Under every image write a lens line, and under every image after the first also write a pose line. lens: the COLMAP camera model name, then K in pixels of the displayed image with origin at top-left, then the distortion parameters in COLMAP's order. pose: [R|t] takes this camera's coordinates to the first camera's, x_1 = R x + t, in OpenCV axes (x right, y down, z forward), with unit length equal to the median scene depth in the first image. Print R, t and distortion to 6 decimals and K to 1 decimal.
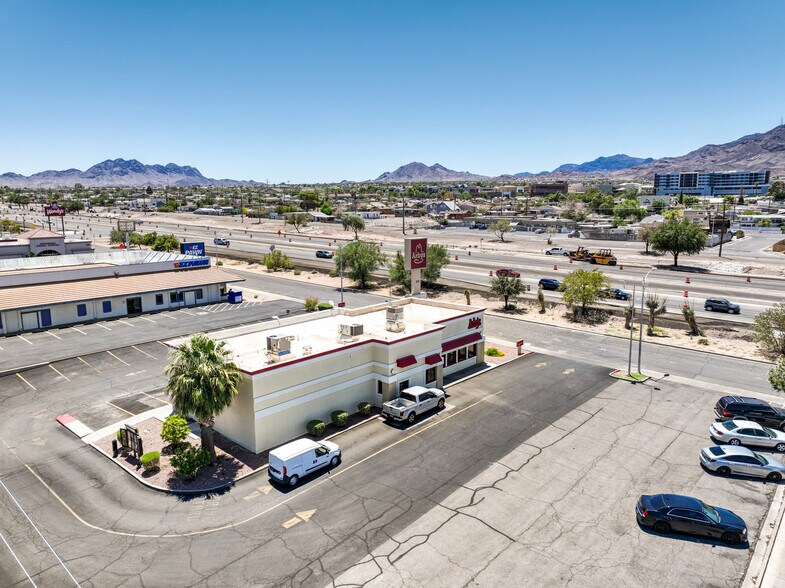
lens RADIAL K [[556.9, 0, 392.5], [0, 556.9, 294.0], [0, 0, 1]] dist [0.005320, 0.011447]
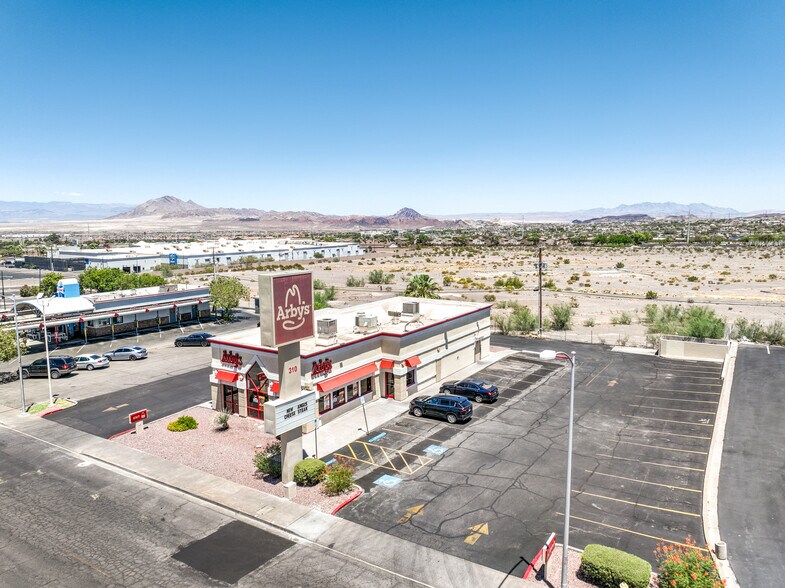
lens RADIAL K [[556.9, 0, 392.5], [0, 556.9, 294.0], [0, 0, 1]] dist [0.005320, 0.011447]
pose [[-0.988537, 0.035231, -0.146812, 0.027353], [-0.009539, 0.955876, 0.293616, -0.261494], [0.150679, 0.291651, -0.944582, 1.749321]]
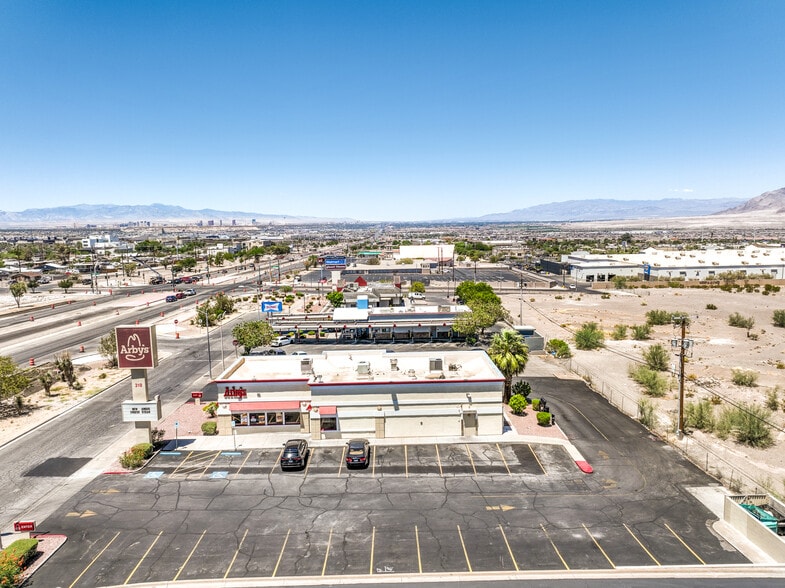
lens RADIAL K [[564.3, 0, 392.5], [0, 564.3, 294.0], [0, 0, 1]] dist [0.007505, 0.003453]
pose [[-0.673861, -0.067460, 0.735772, -0.879851], [0.148791, 0.963032, 0.224568, -0.310756], [-0.723721, 0.260804, -0.638912, 1.483886]]
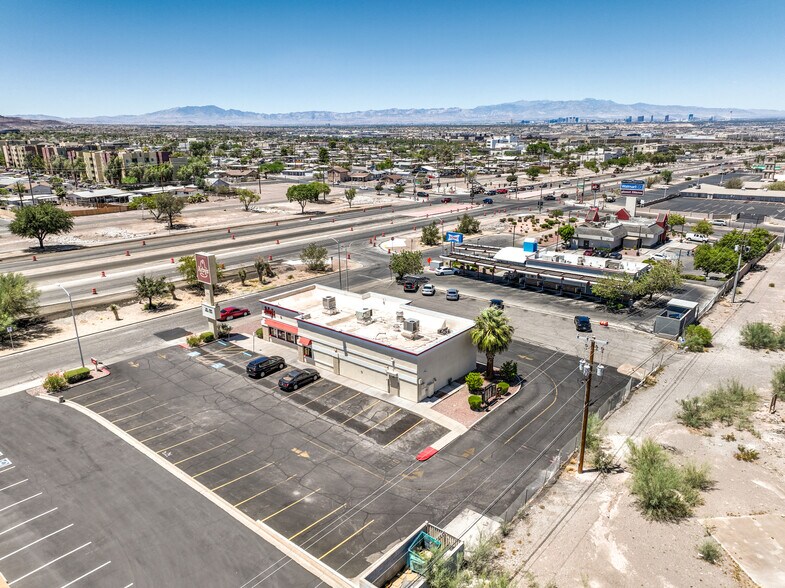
lens RADIAL K [[556.9, 0, 392.5], [0, 556.9, 294.0], [0, 0, 1]] dist [0.005320, 0.011447]
pose [[-0.032968, -0.274866, 0.960917, -1.236982], [0.180426, 0.944007, 0.276219, -0.313872], [-0.983036, 0.182481, 0.018471, 0.783572]]
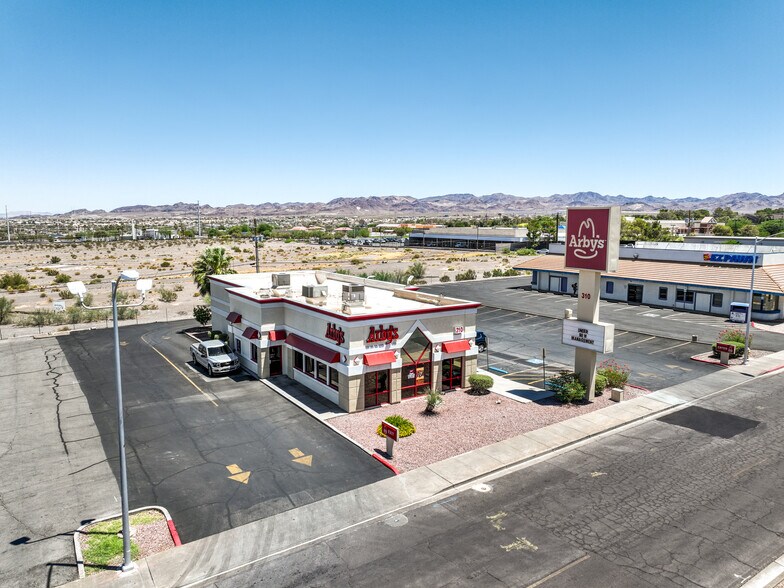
lens RADIAL K [[556.2, 0, 392.0], [0, 556.2, 294.0], [0, 0, 1]] dist [0.005320, 0.011447]
pose [[-0.246492, 0.134756, -0.959730, 0.686948], [-0.163084, 0.970397, 0.178140, -0.103297], [0.955325, 0.200427, -0.217218, 1.162403]]
